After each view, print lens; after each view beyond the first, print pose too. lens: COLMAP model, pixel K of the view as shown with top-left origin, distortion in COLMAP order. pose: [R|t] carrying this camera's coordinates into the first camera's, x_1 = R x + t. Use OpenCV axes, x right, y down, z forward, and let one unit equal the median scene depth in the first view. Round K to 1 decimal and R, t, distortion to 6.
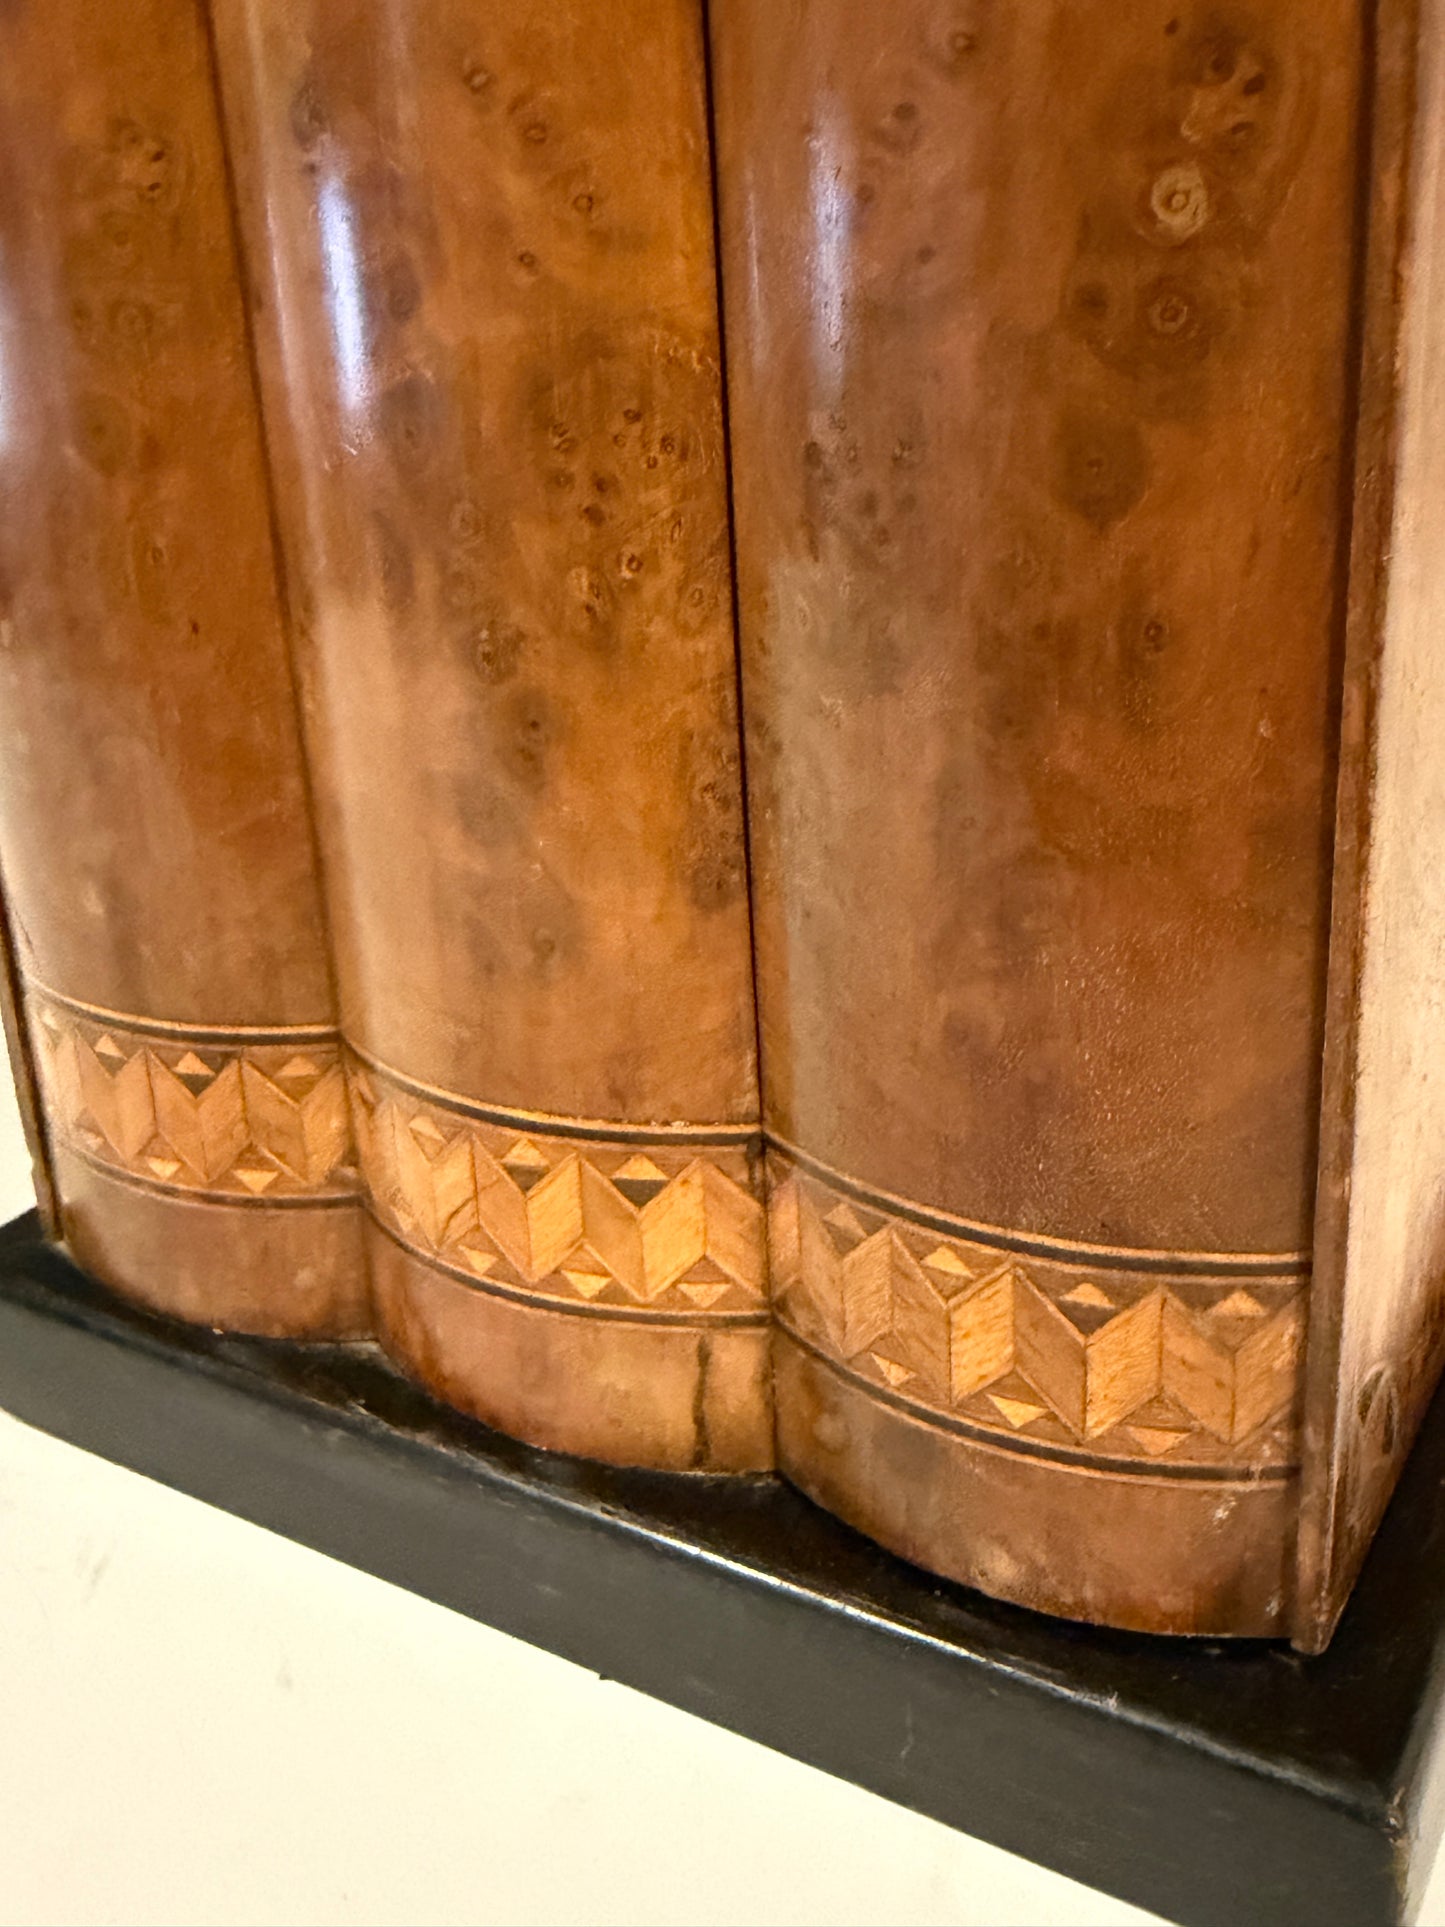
lens RADIAL K [[1997.8, 0, 782.8], [0, 1997.8, 787.0], [0, 0, 1]] dist [-0.010502, 0.000000]
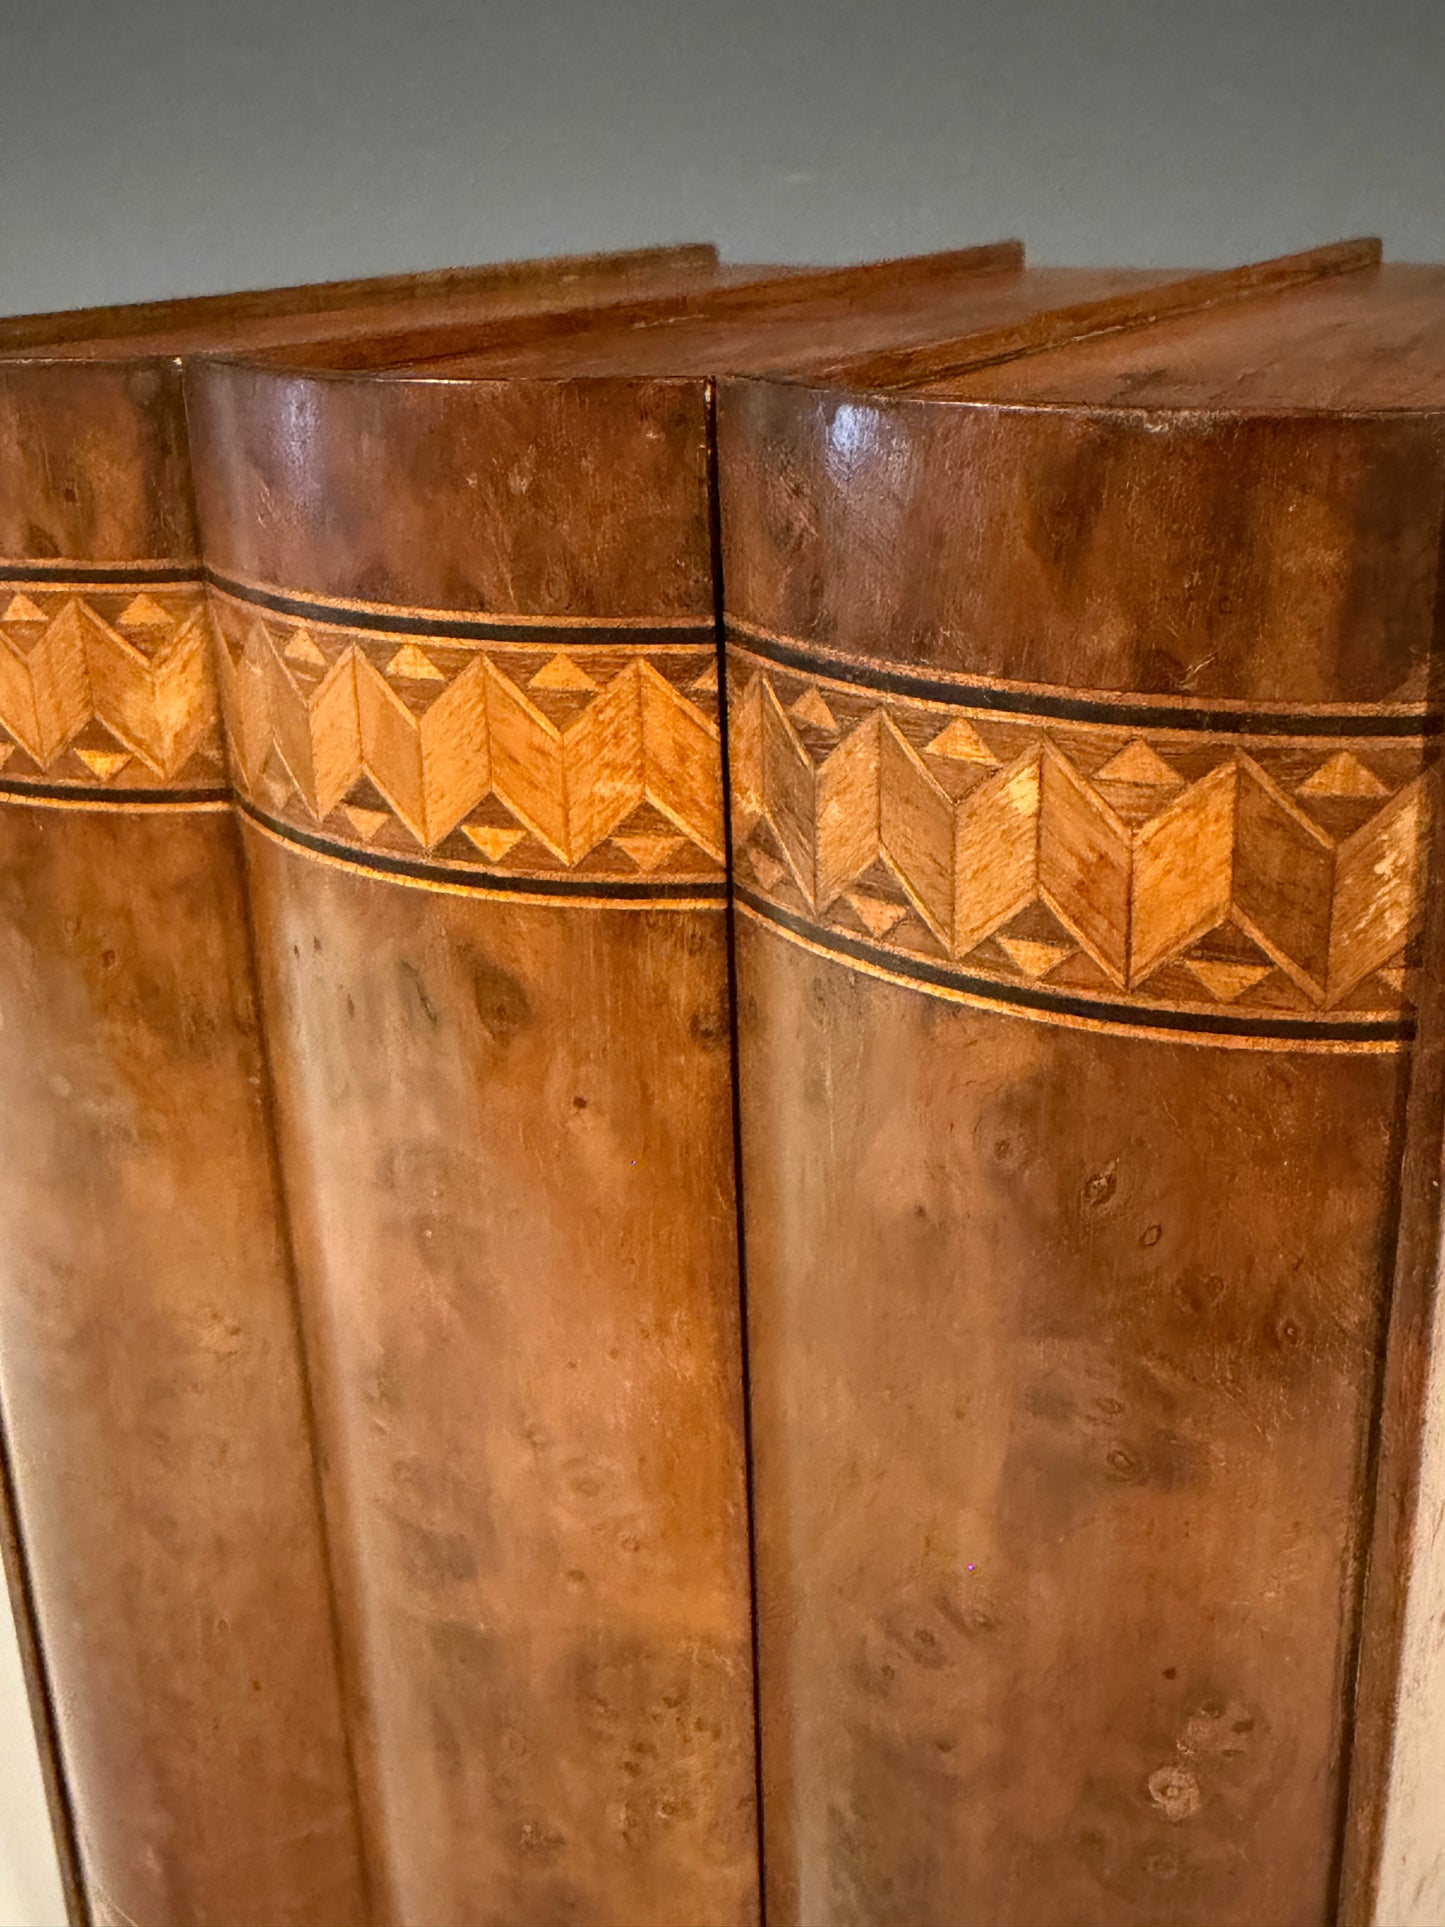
lens RADIAL K [[1997.8, 0, 768.2], [0, 1997.8, 858.6], [0, 0, 1]] dist [-0.010502, 0.000000]
pose [[0.999606, 0.024347, -0.013956, -0.015838], [-0.024516, 0.999627, -0.012054, -0.549441], [0.013657, 0.012392, 0.999830, -0.078110]]
